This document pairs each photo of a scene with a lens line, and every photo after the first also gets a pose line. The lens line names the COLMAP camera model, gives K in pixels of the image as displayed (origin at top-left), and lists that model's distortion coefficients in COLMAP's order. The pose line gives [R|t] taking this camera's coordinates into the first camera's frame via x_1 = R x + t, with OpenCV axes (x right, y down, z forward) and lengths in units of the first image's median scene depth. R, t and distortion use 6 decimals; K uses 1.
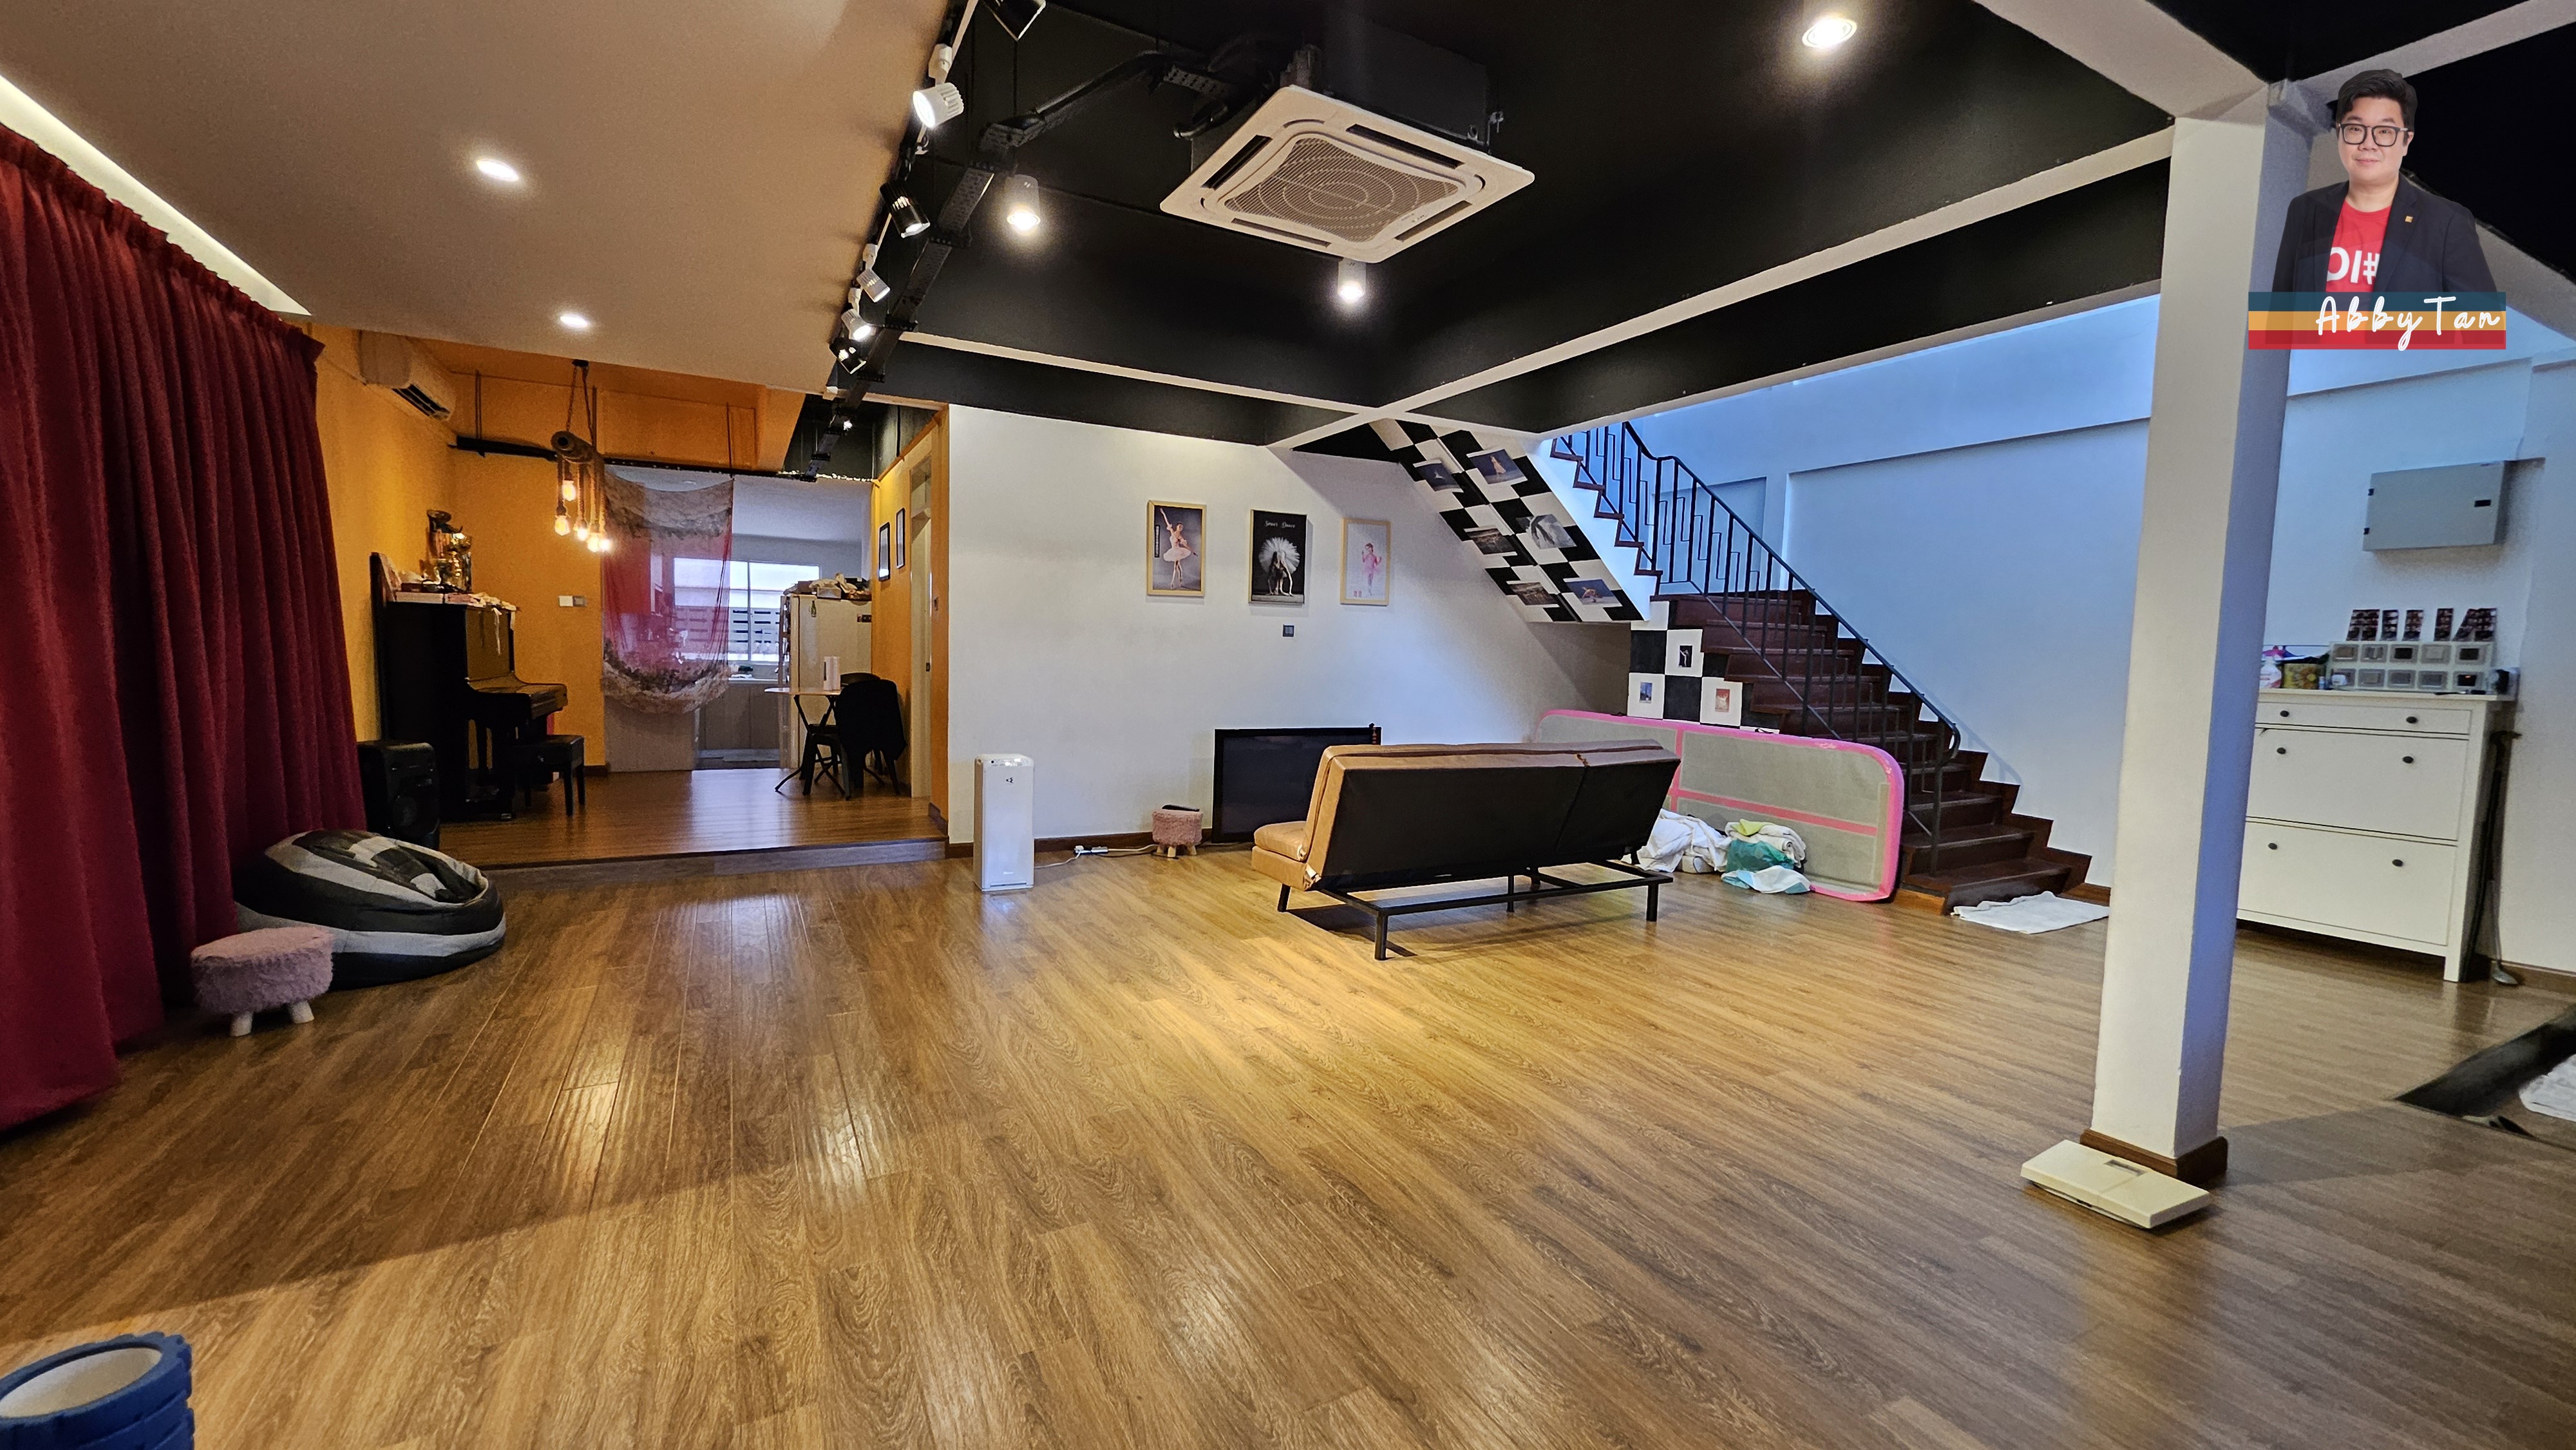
lens RADIAL K [[1016.5, 0, 1299.0], [0, 1016.5, 723.8], [0, 0, 1]] dist [0.000299, -0.000038]
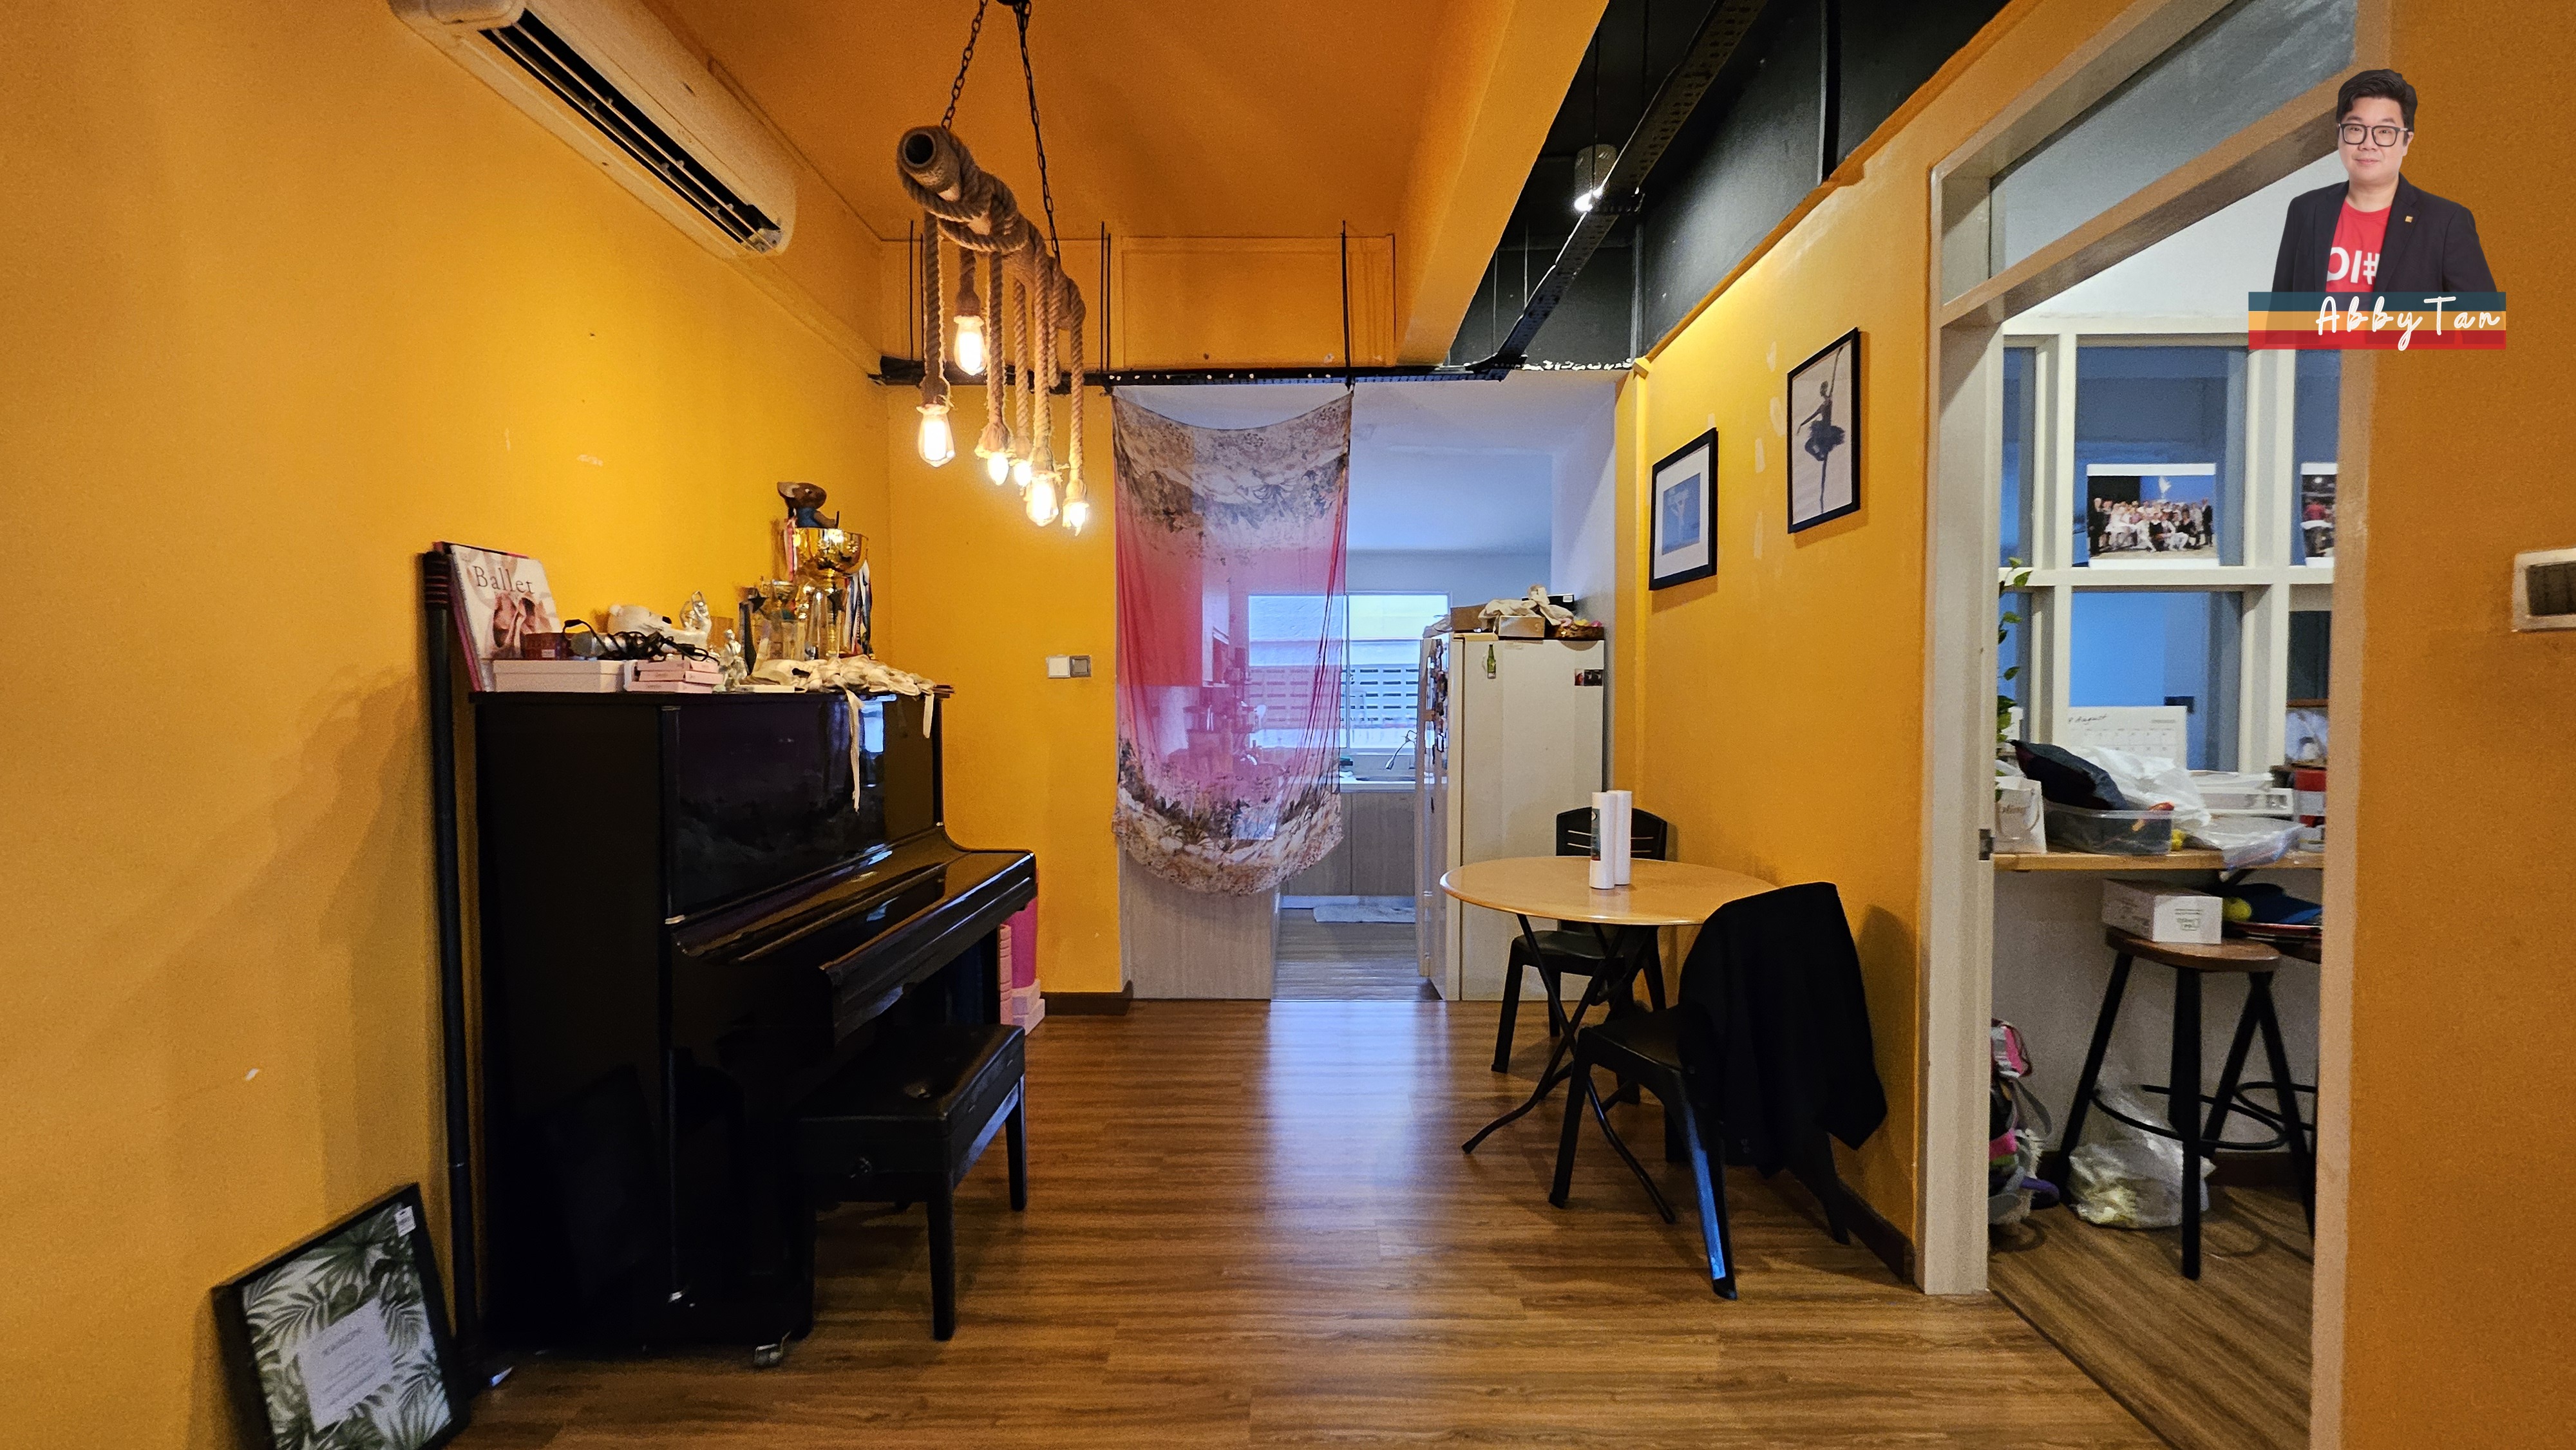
lens RADIAL K [[1016.5, 0, 1287.7], [0, 1016.5, 724.6], [0, 0, 1]] dist [0.000299, -0.000038]
pose [[0.868648, -0.016194, -0.495166, -0.361308], [-0.006721, 0.998988, -0.044462, -0.068859], [0.495385, 0.041950, 0.867660, 0.600284]]
